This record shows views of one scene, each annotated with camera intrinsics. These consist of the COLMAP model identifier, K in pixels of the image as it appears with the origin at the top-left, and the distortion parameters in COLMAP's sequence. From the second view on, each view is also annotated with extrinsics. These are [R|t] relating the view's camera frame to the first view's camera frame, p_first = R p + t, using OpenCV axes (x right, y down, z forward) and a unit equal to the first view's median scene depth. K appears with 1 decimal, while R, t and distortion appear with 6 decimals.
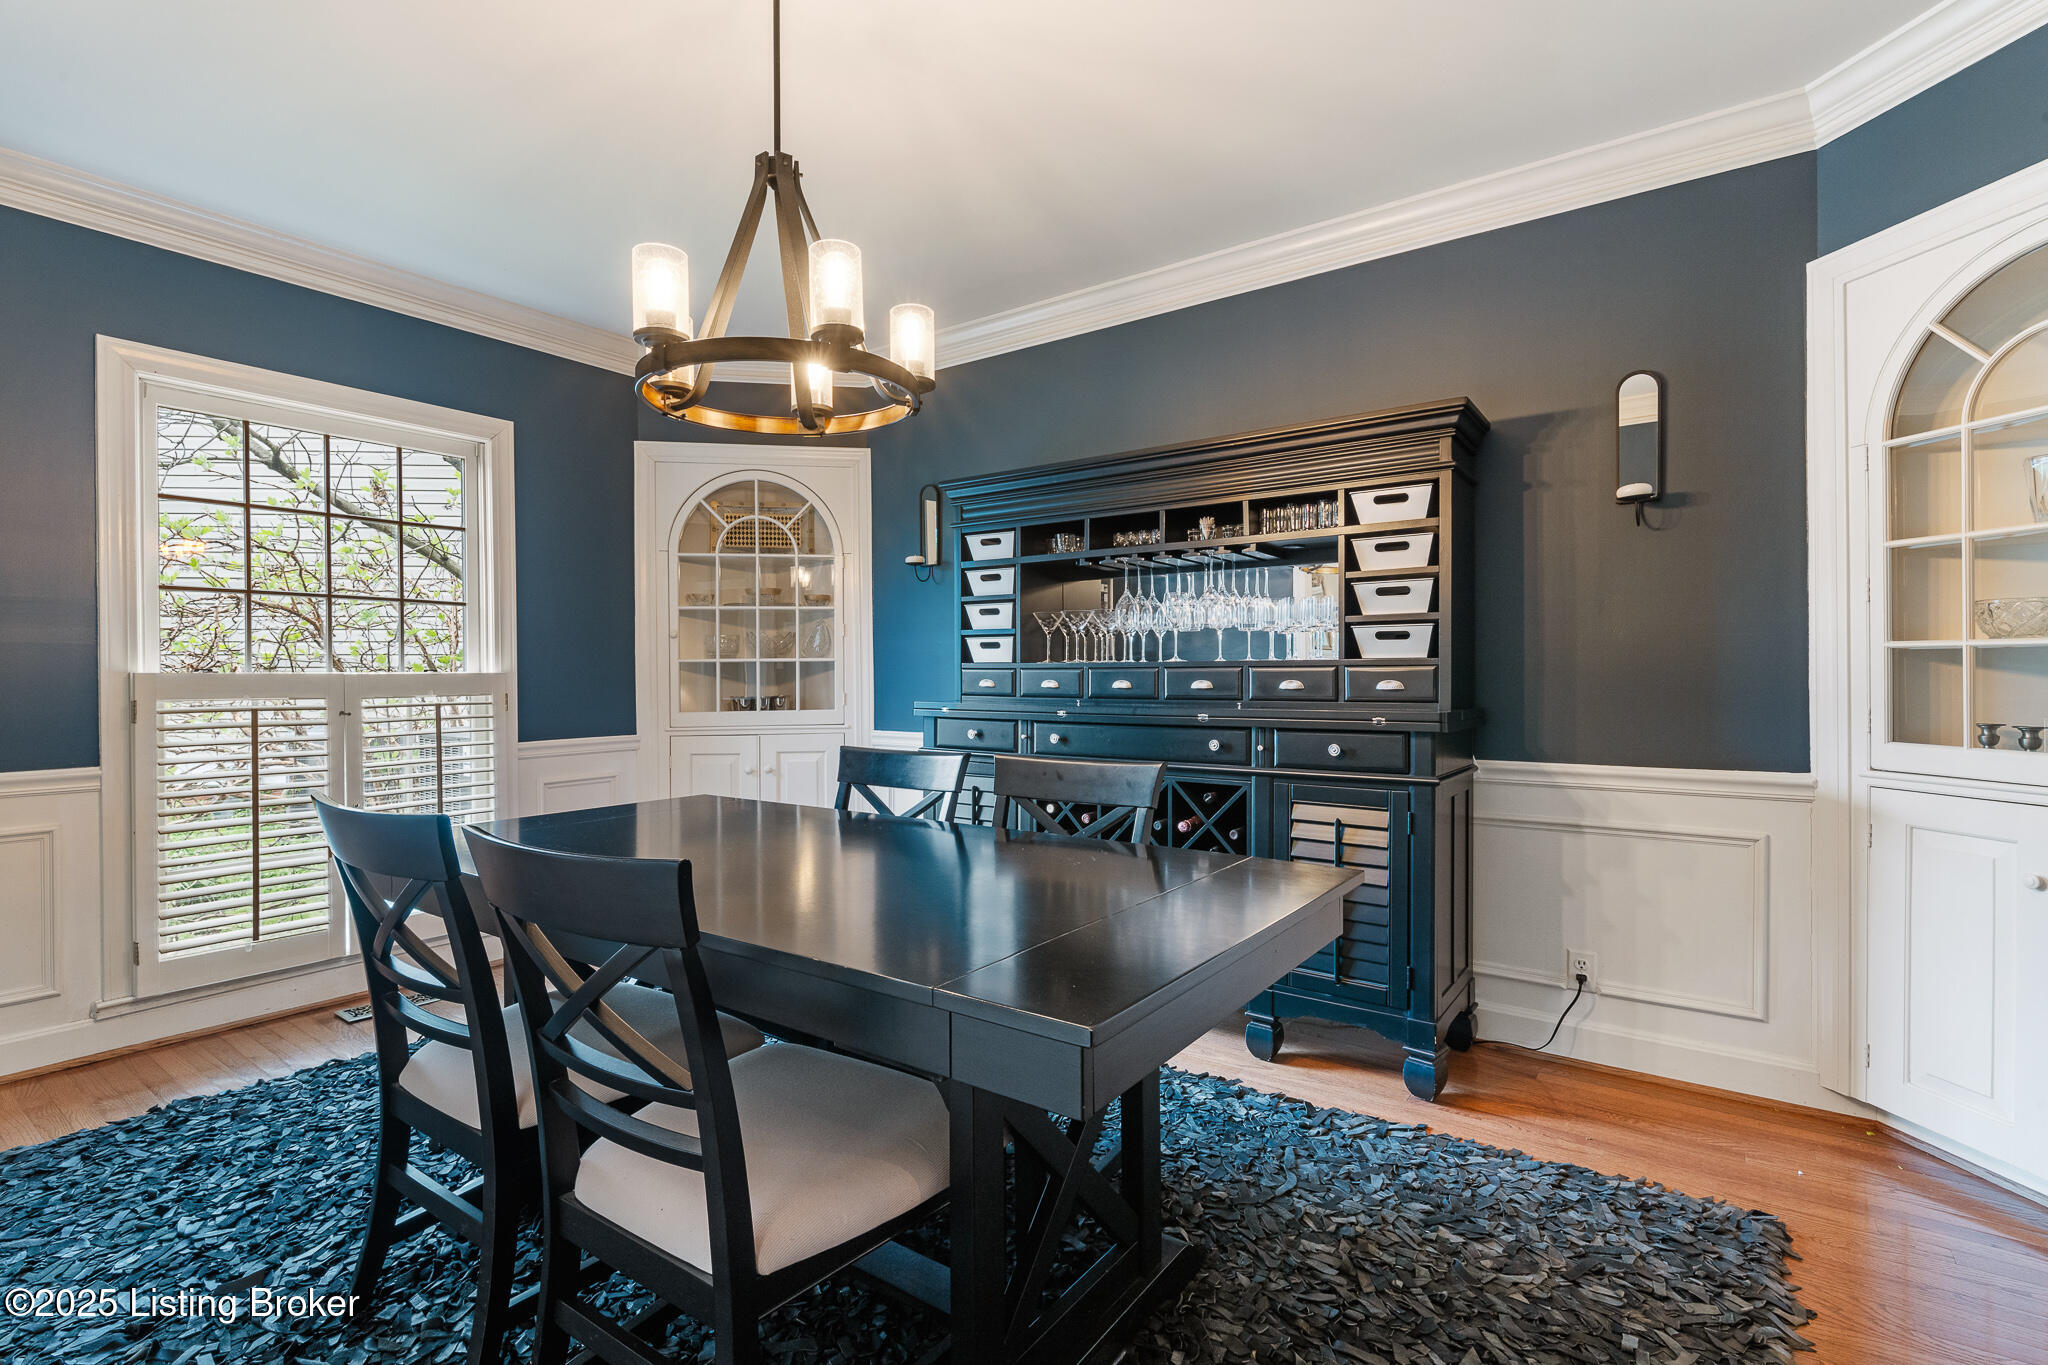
lens RADIAL K [[956.8, 0, 1018.6], [0, 956.8, 680.4], [0, 0, 1]] dist [0.016998, -0.000135]
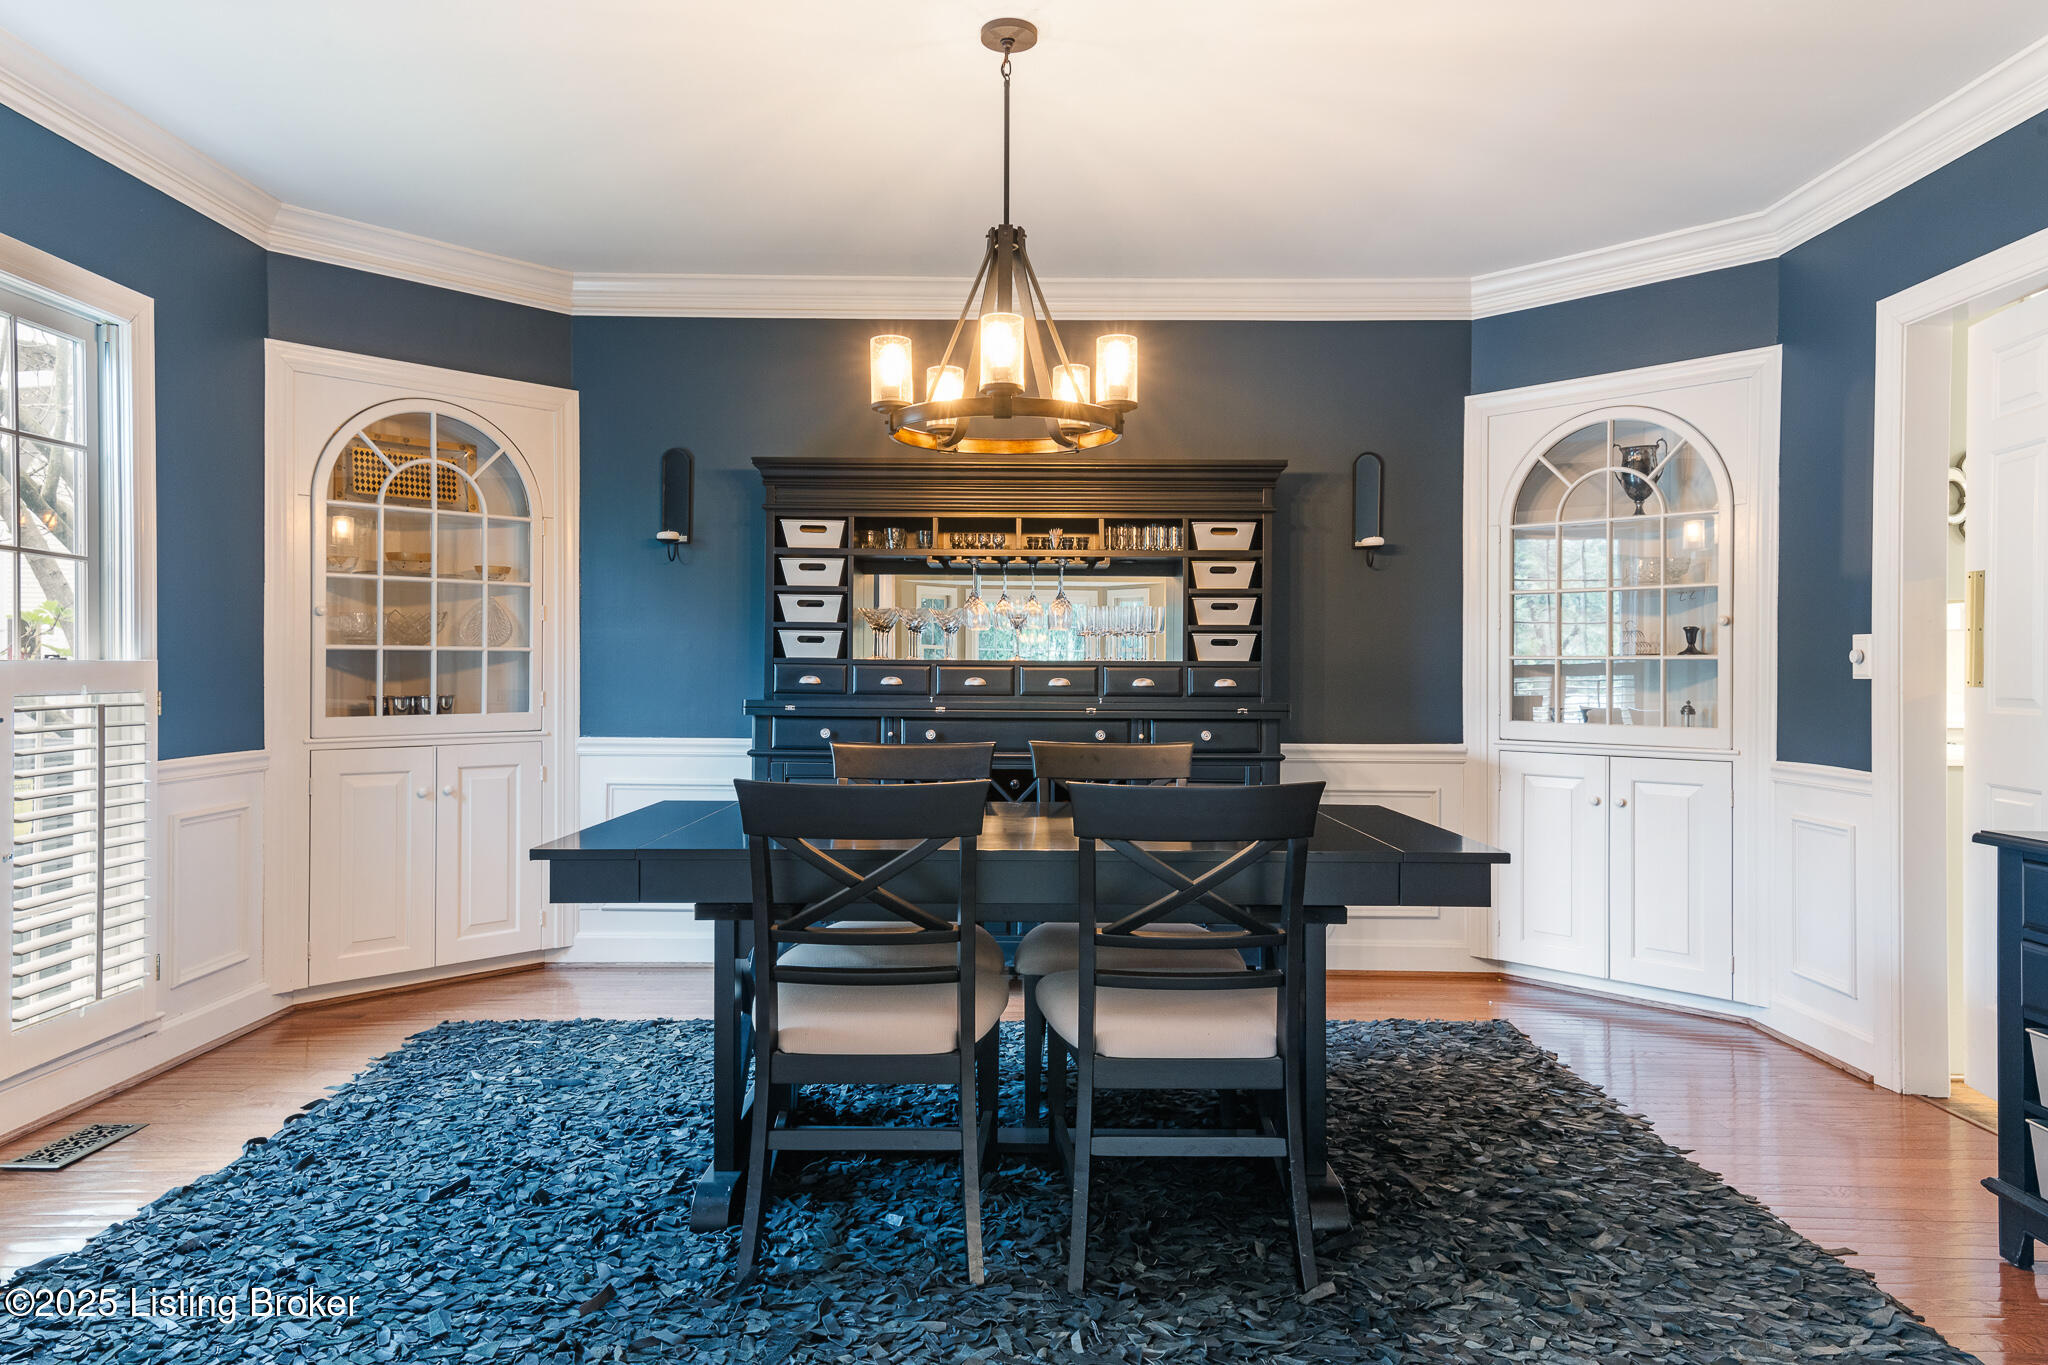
lens RADIAL K [[1304.0, 0, 1024.0], [0, 1304.0, 682.5], [0, 0, 1]] dist [0.066738, 0.001564]
pose [[0.814089, 0.004219, 0.580725, -0.723028], [-0.005438, 0.999985, 0.000357, 0.004738], [-0.580715, -0.003449, 0.814100, -0.193604]]
